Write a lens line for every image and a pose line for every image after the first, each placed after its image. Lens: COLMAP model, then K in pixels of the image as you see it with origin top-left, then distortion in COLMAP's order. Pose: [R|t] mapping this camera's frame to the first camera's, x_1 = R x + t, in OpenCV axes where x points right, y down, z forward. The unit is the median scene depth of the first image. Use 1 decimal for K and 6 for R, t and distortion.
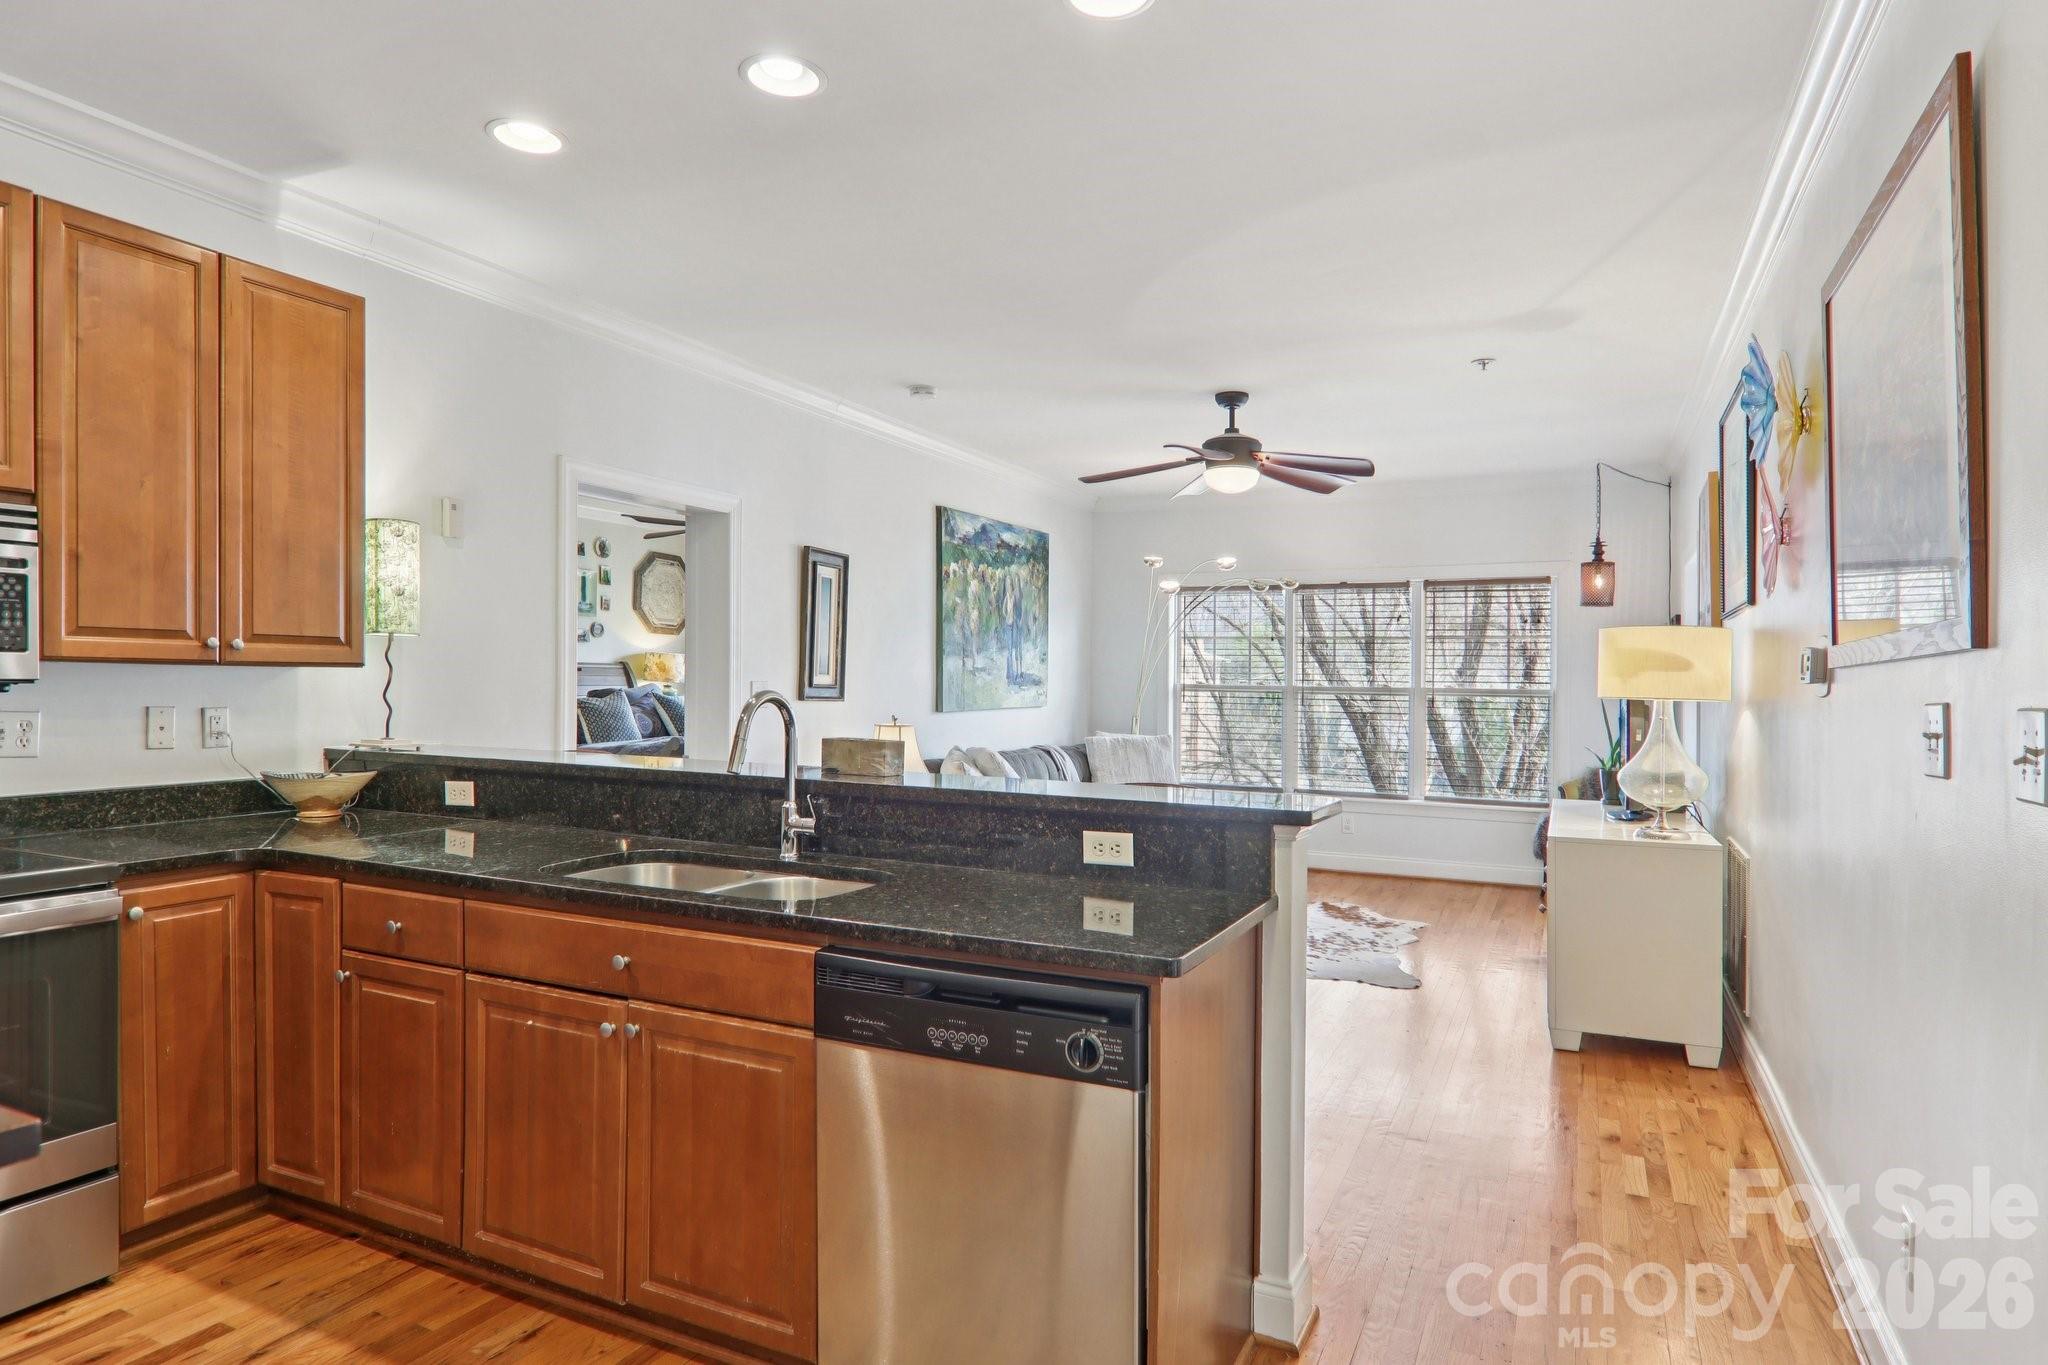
lens RADIAL K [[1160.3, 0, 1069.4], [0, 1160.3, 714.6], [0, 0, 1]] dist [-0.000943, -0.027756]
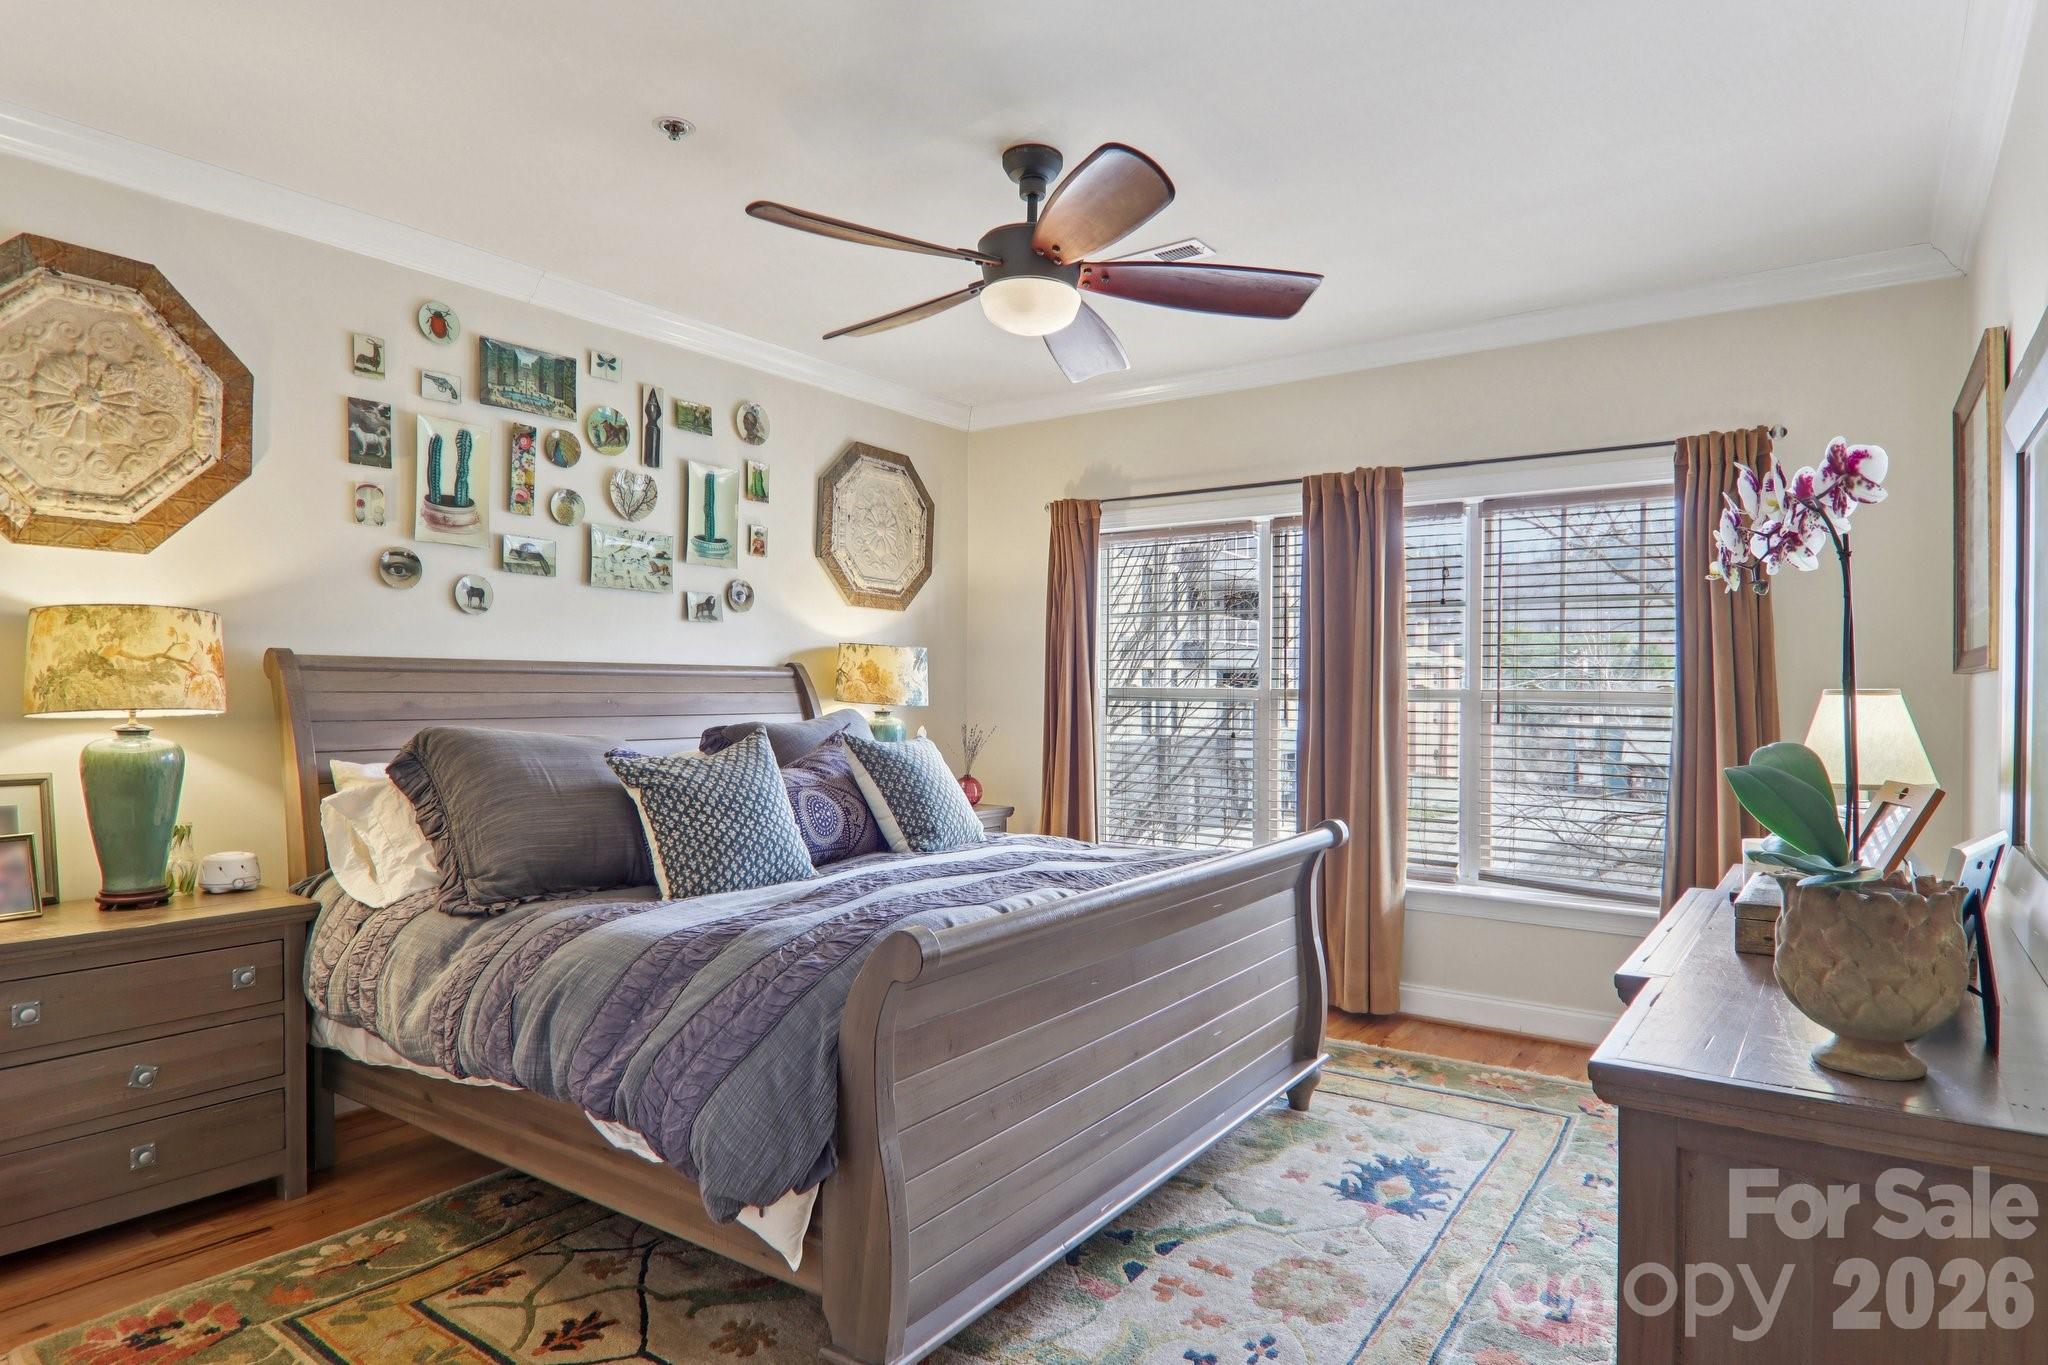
lens RADIAL K [[1160.3, 0, 1069.4], [0, 1160.3, 714.6], [0, 0, 1]] dist [-0.000943, -0.027756]
pose [[0.984441, -0.005909, -0.175618, -0.635666], [0.003920, 0.999924, -0.011673, -0.061954], [0.175674, 0.010803, 0.984389, 1.844066]]
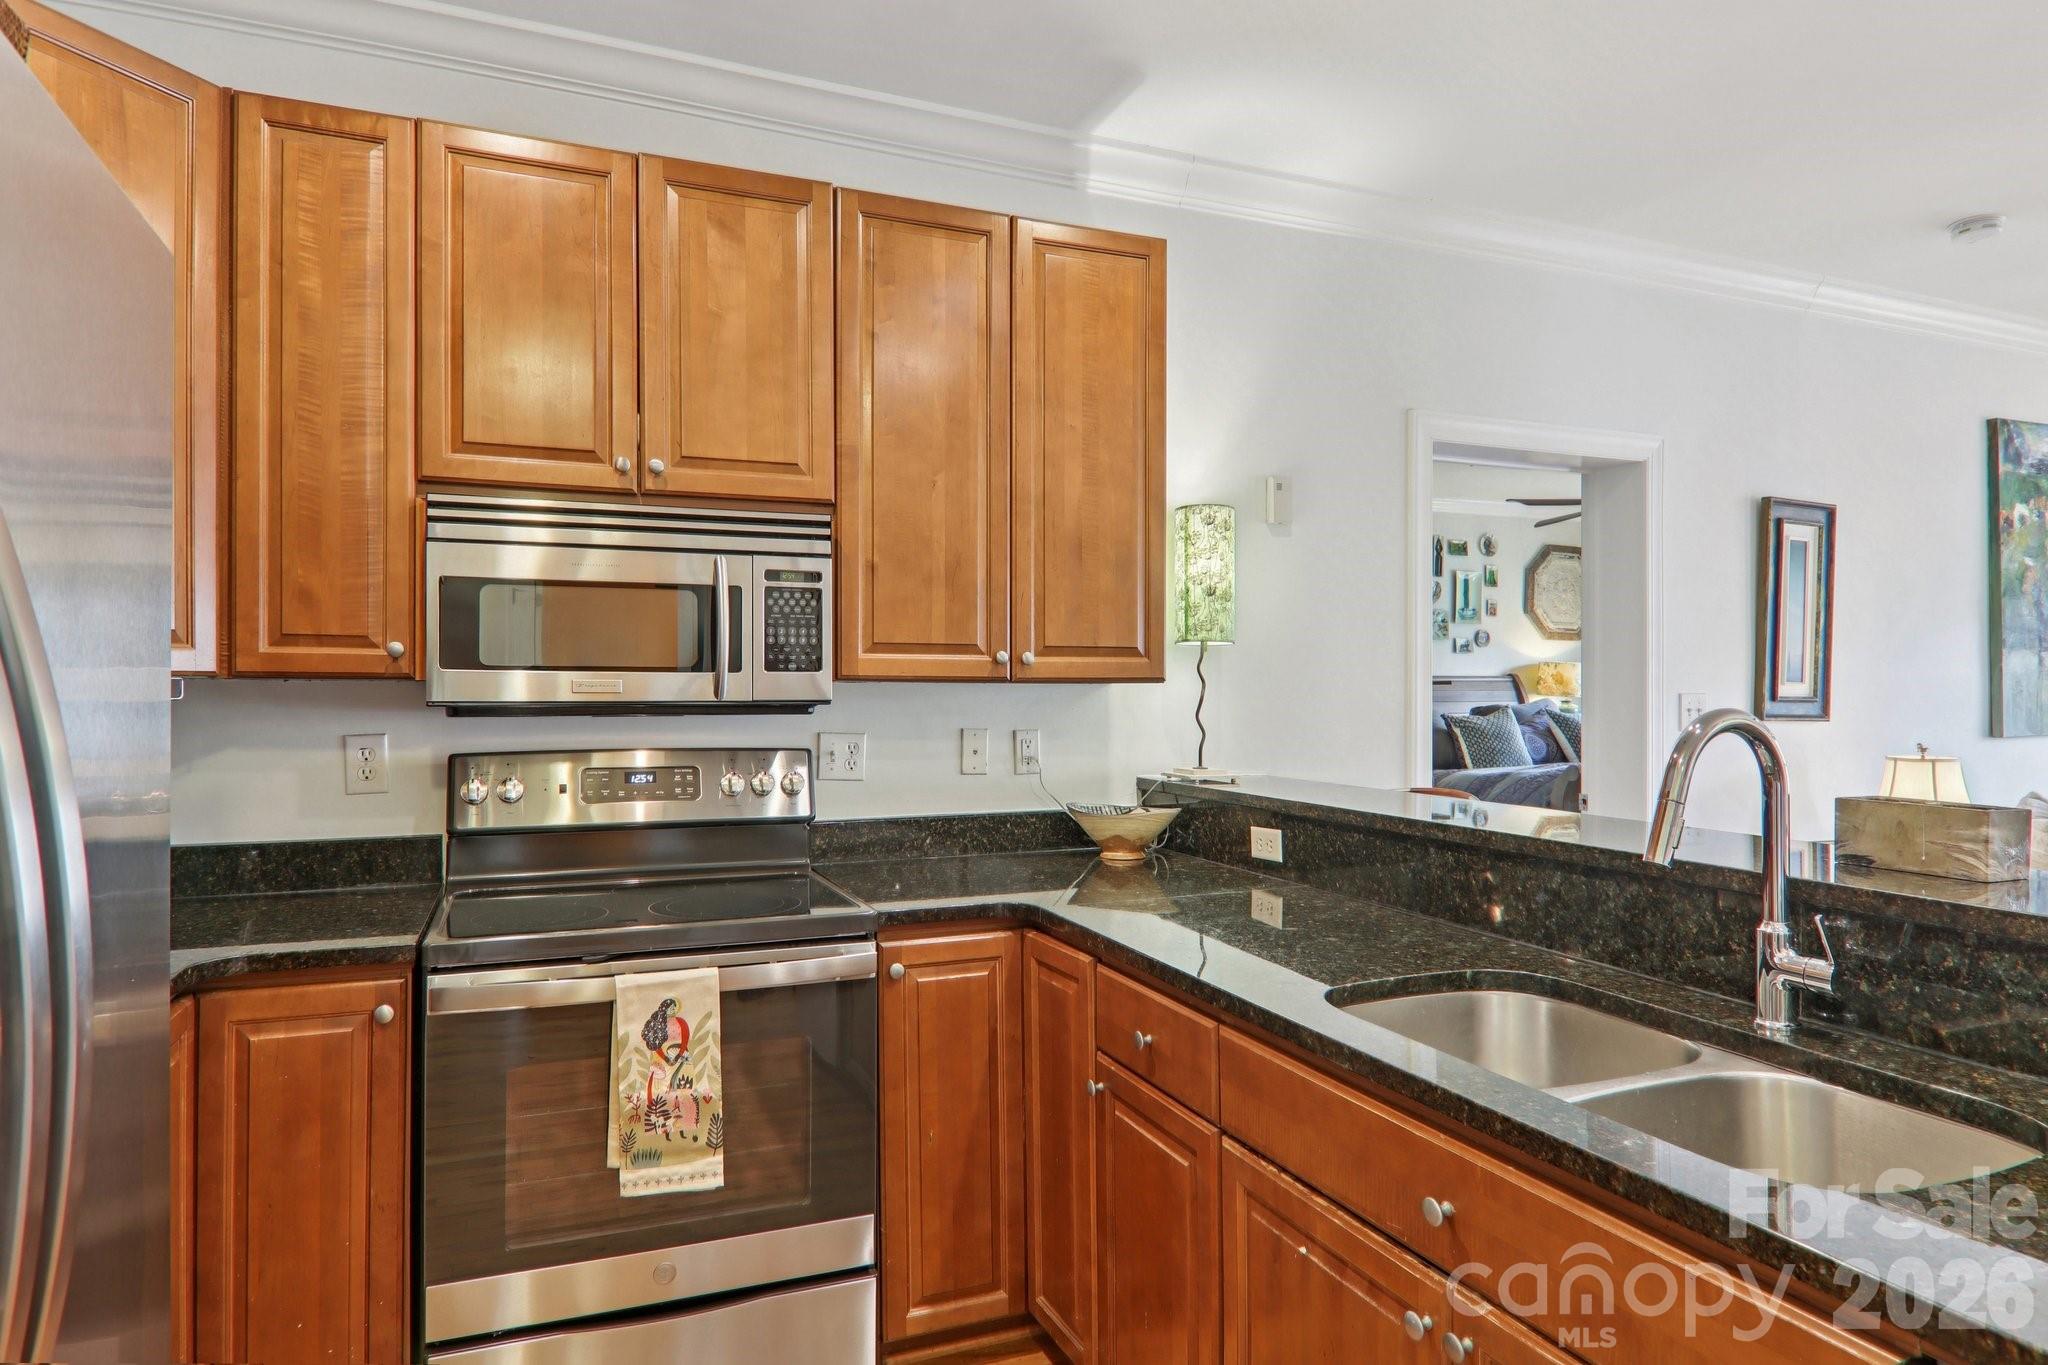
lens RADIAL K [[1204.9, 0, 1024.0], [0, 1204.9, 682.5], [0, 0, 1]] dist [0.039062, -0.045225]
pose [[0.725547, -0.020164, -0.687877, -0.089937], [-0.007669, 0.999272, -0.037381, -0.007991], [0.688130, 0.032397, 0.724864, 0.306969]]
